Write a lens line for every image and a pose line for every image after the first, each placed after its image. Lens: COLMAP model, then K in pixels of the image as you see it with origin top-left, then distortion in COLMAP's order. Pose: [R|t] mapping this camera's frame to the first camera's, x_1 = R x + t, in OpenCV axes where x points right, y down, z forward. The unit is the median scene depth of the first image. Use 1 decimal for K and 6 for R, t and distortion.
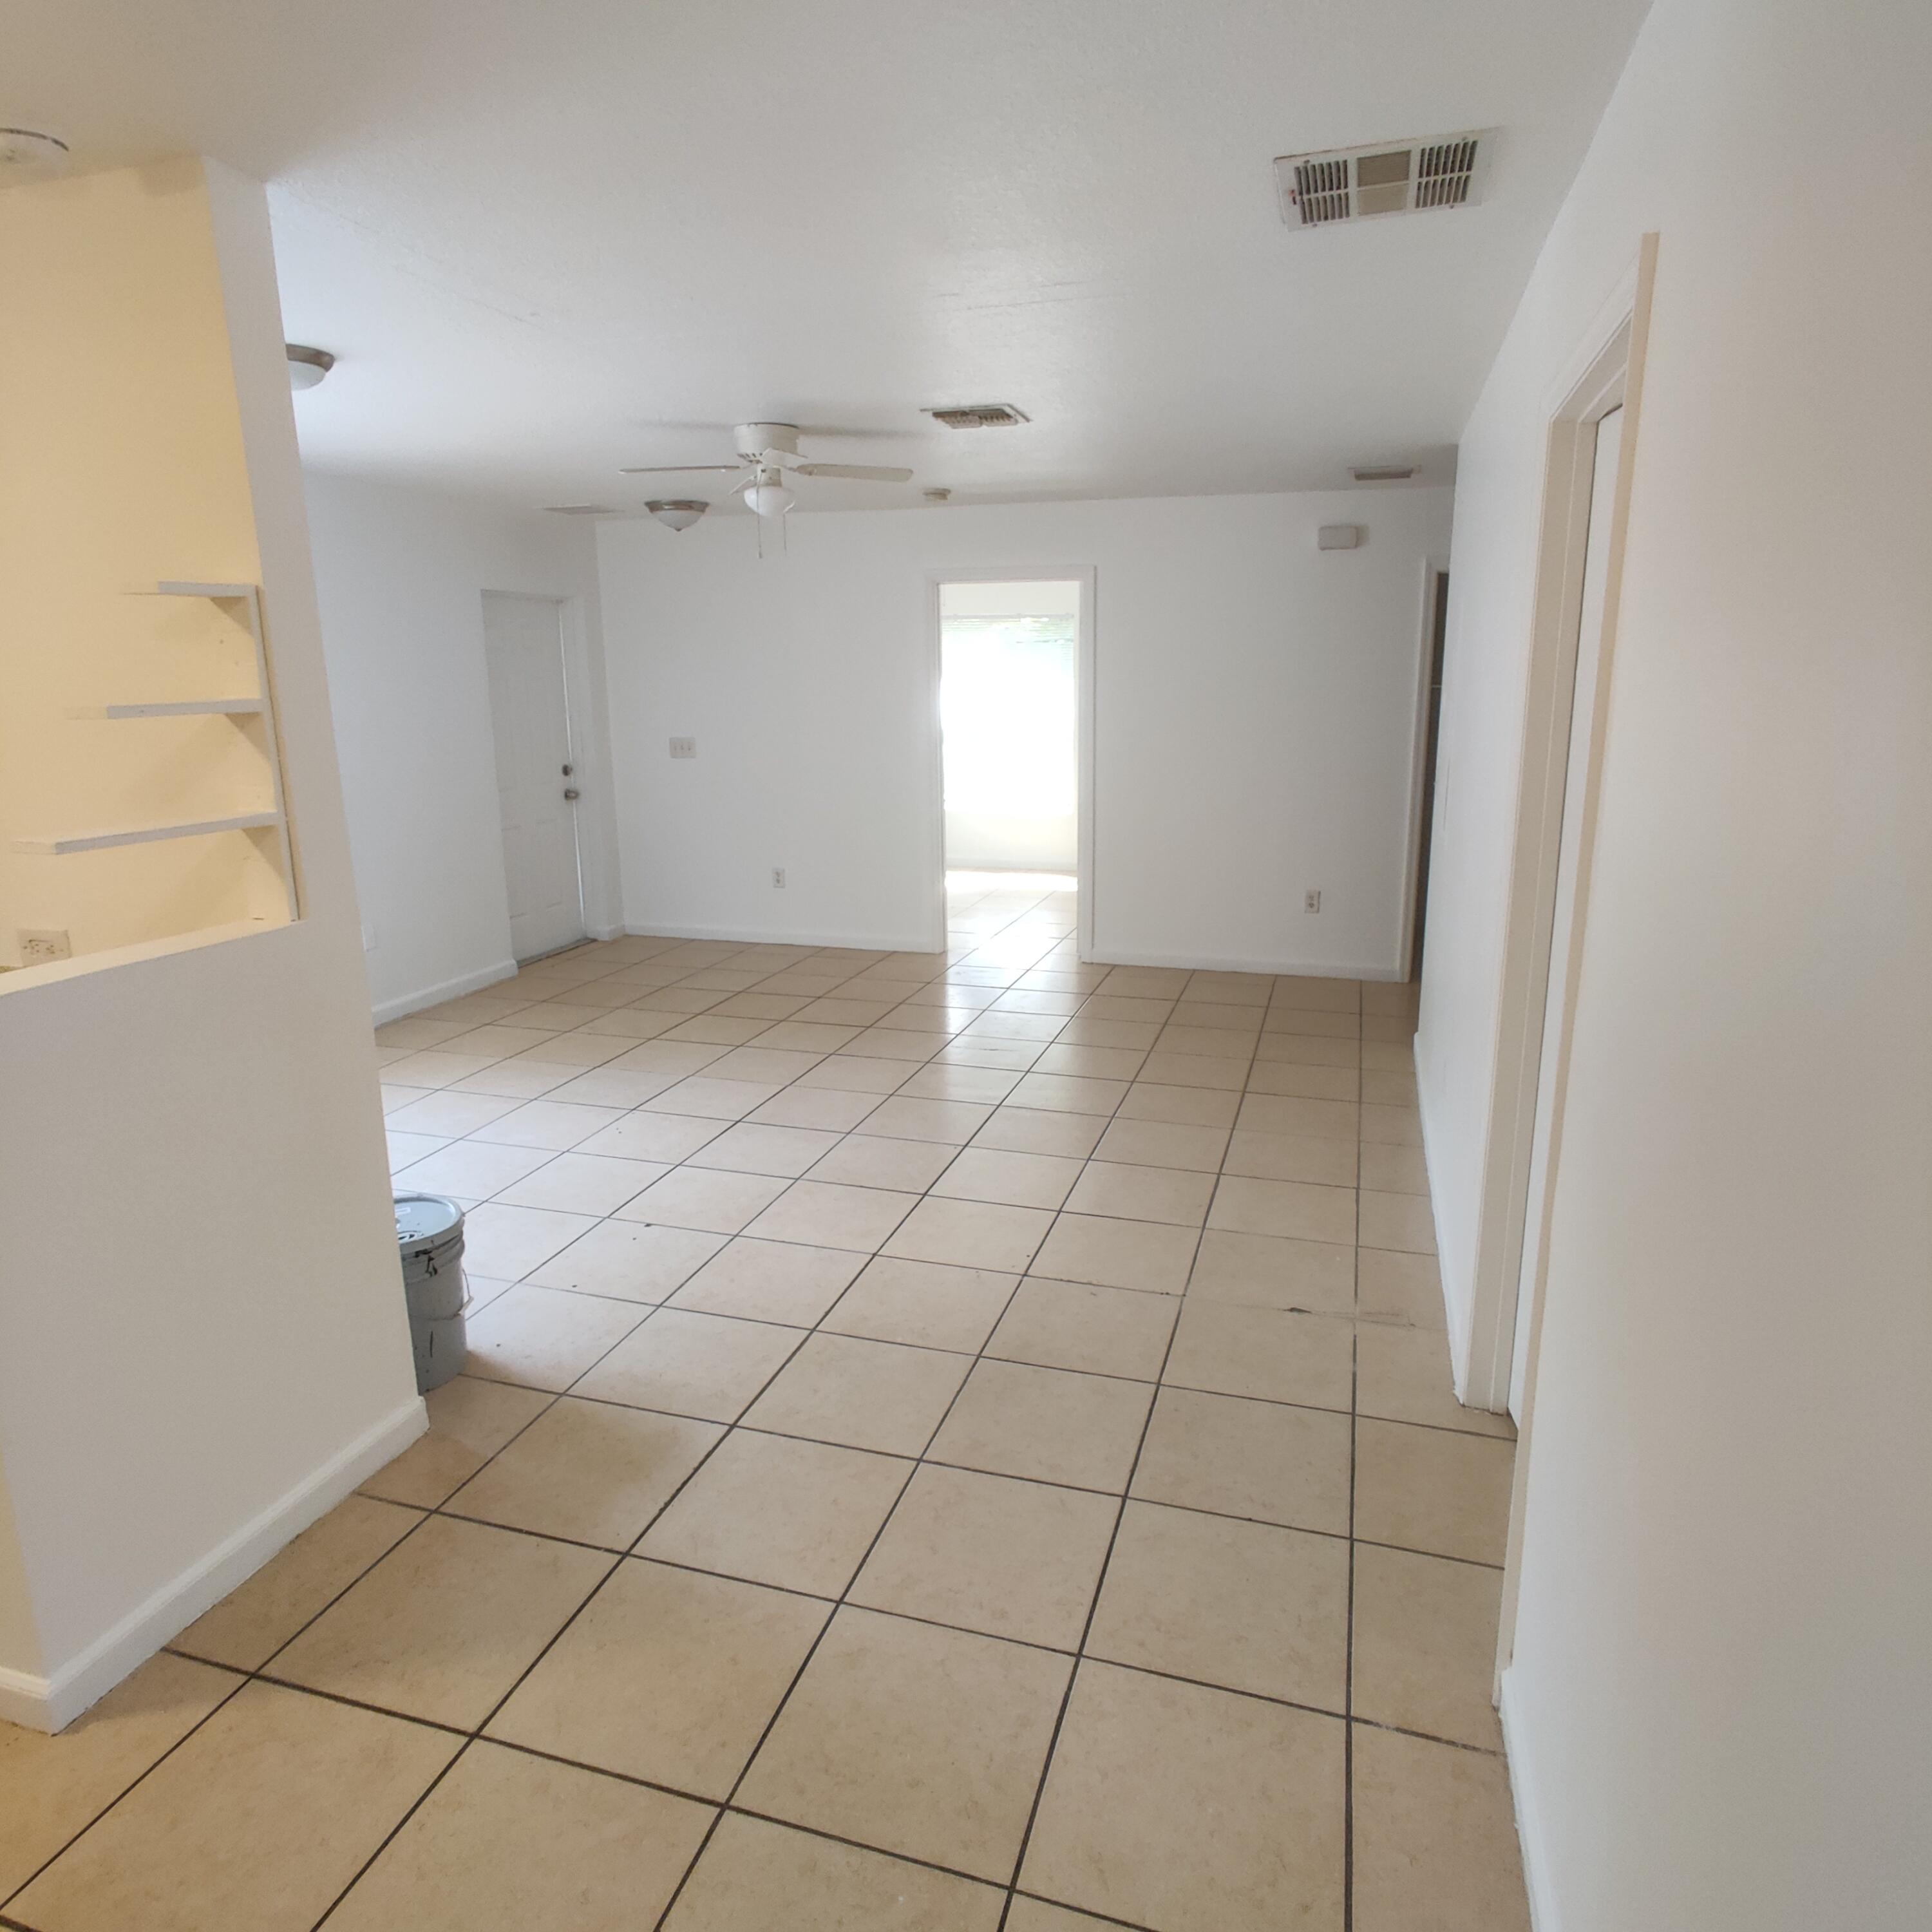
lens RADIAL K [[1272.4, 0, 959.5], [0, 1272.4, 963.6], [0, 0, 1]] dist [-0.020217, 0.025098]
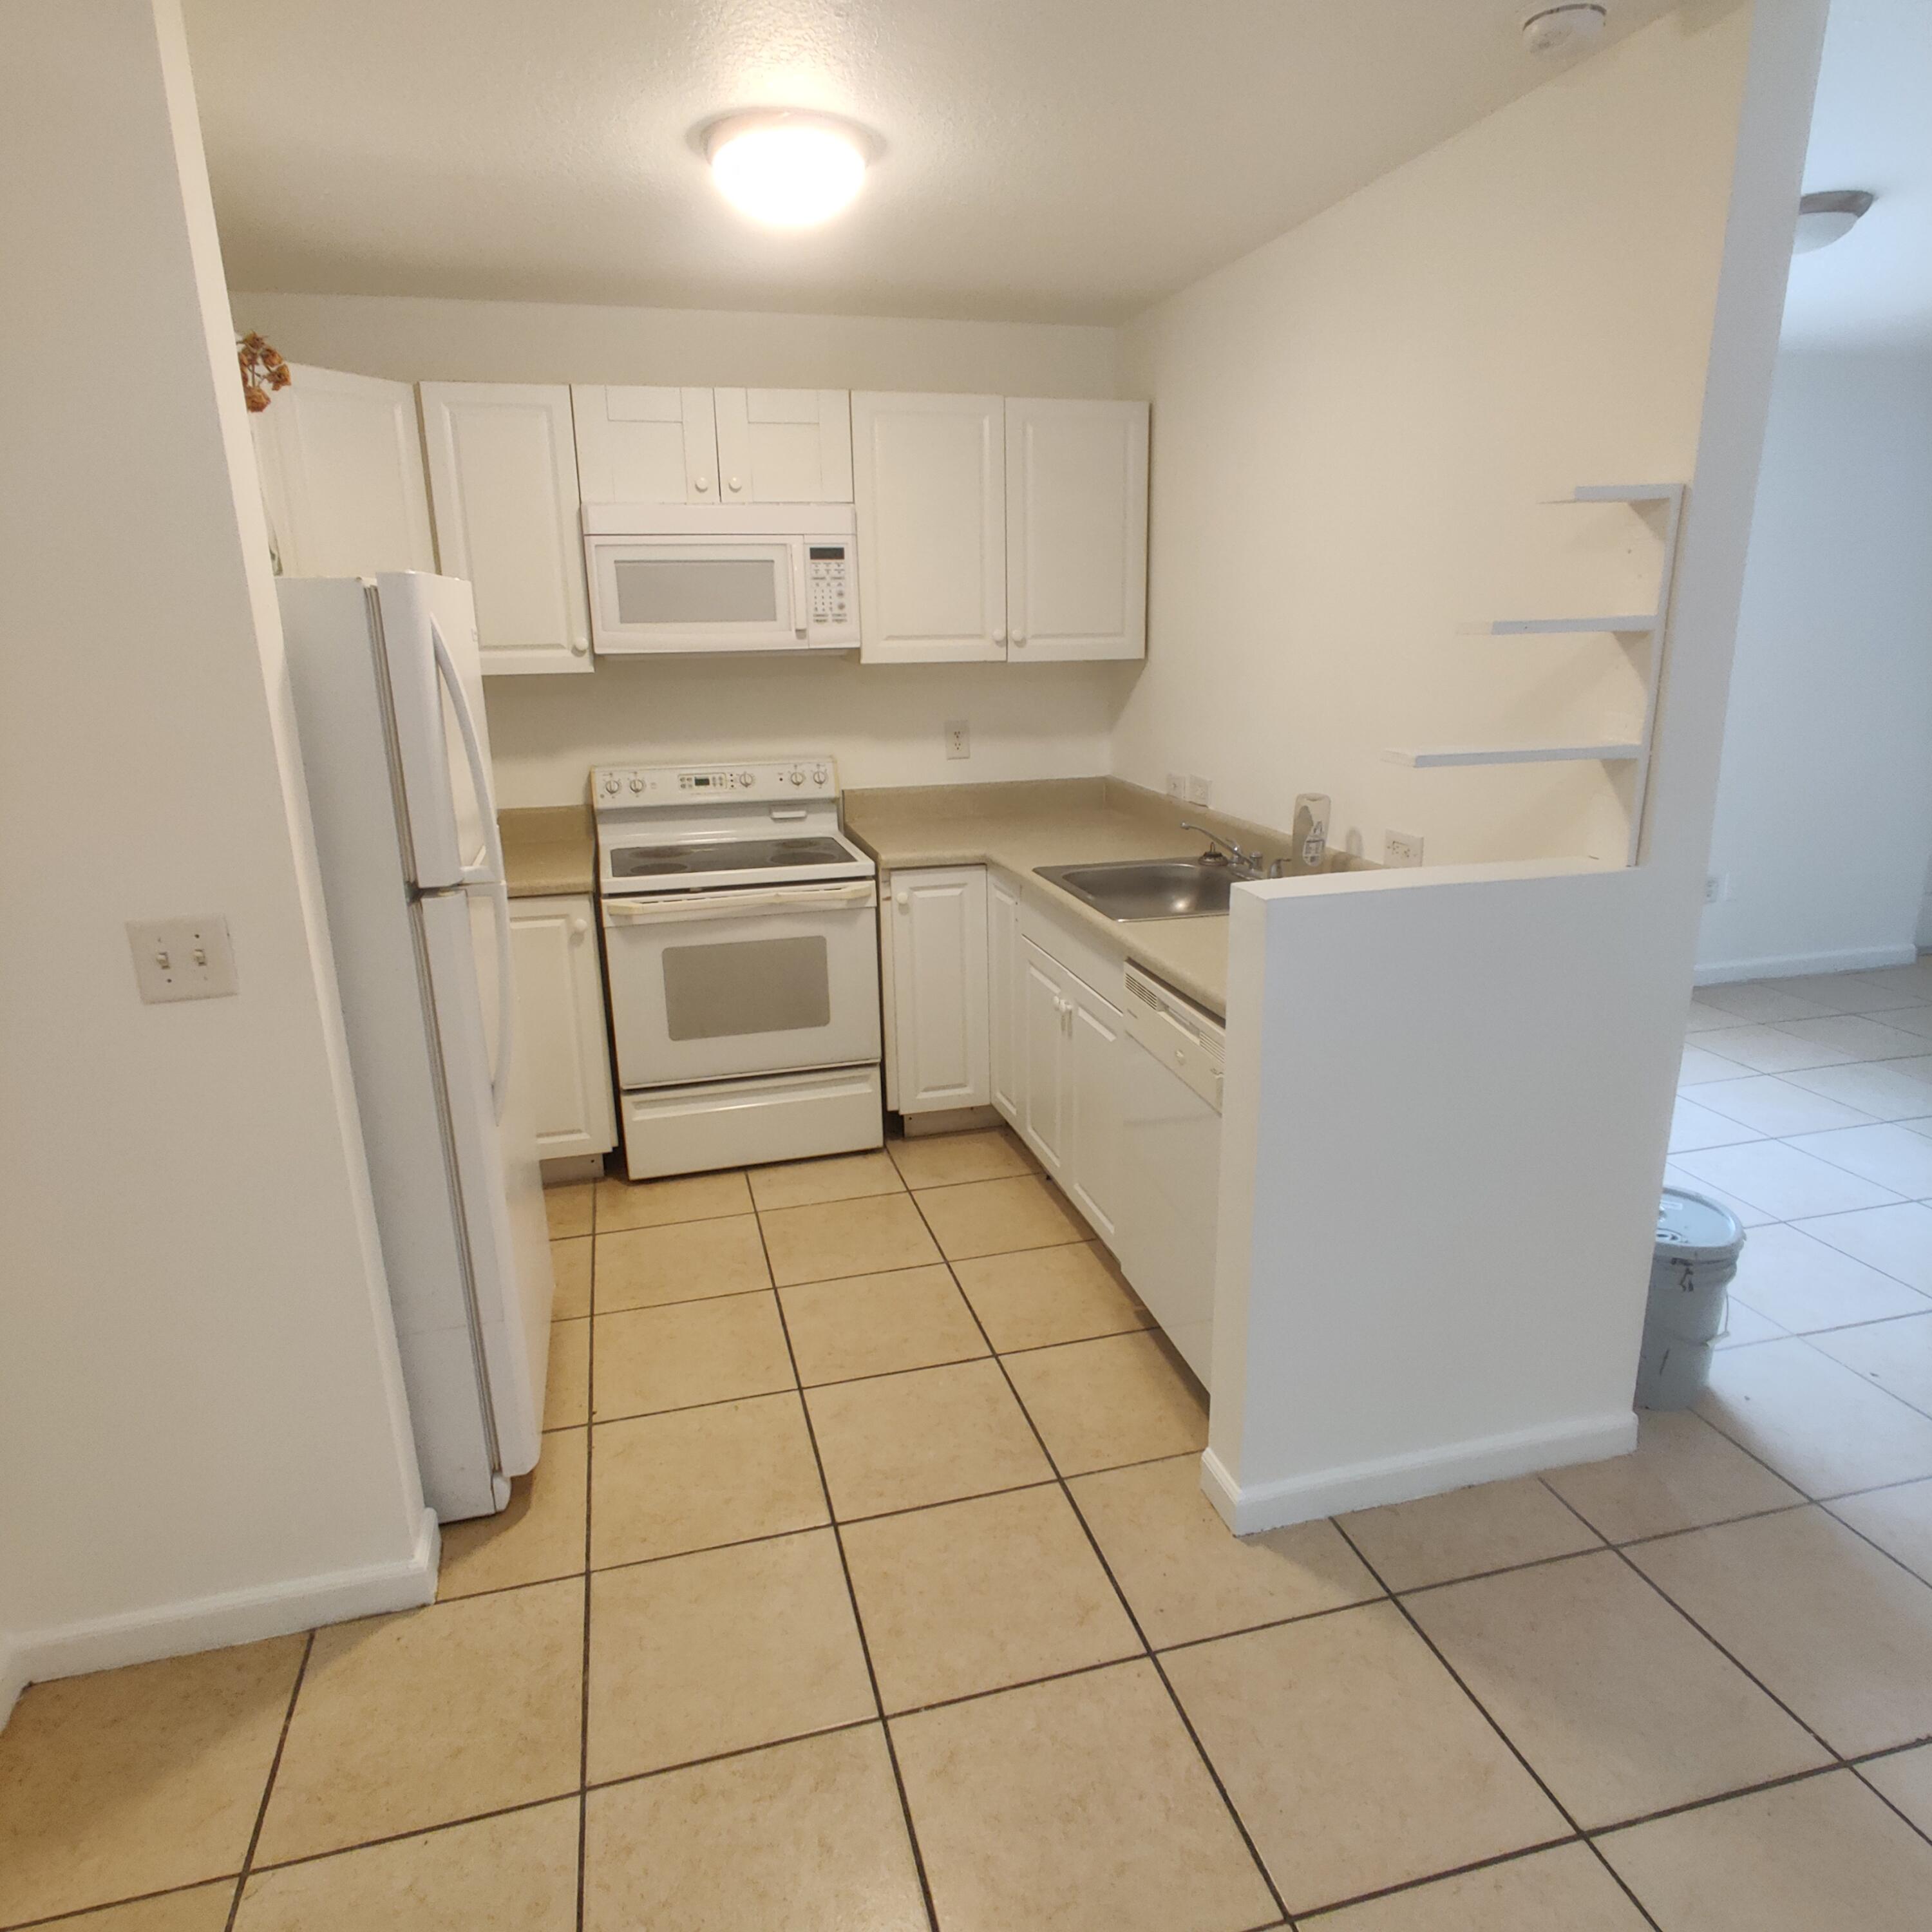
lens RADIAL K [[1272.4, 0, 959.5], [0, 1272.4, 963.6], [0, 0, 1]] dist [-0.020217, 0.025098]
pose [[0.532483, 0.228374, -0.815050, -0.027177], [-0.179618, 0.971472, 0.154856, -0.018820], [0.827164, 0.063939, 0.558312, 0.100539]]
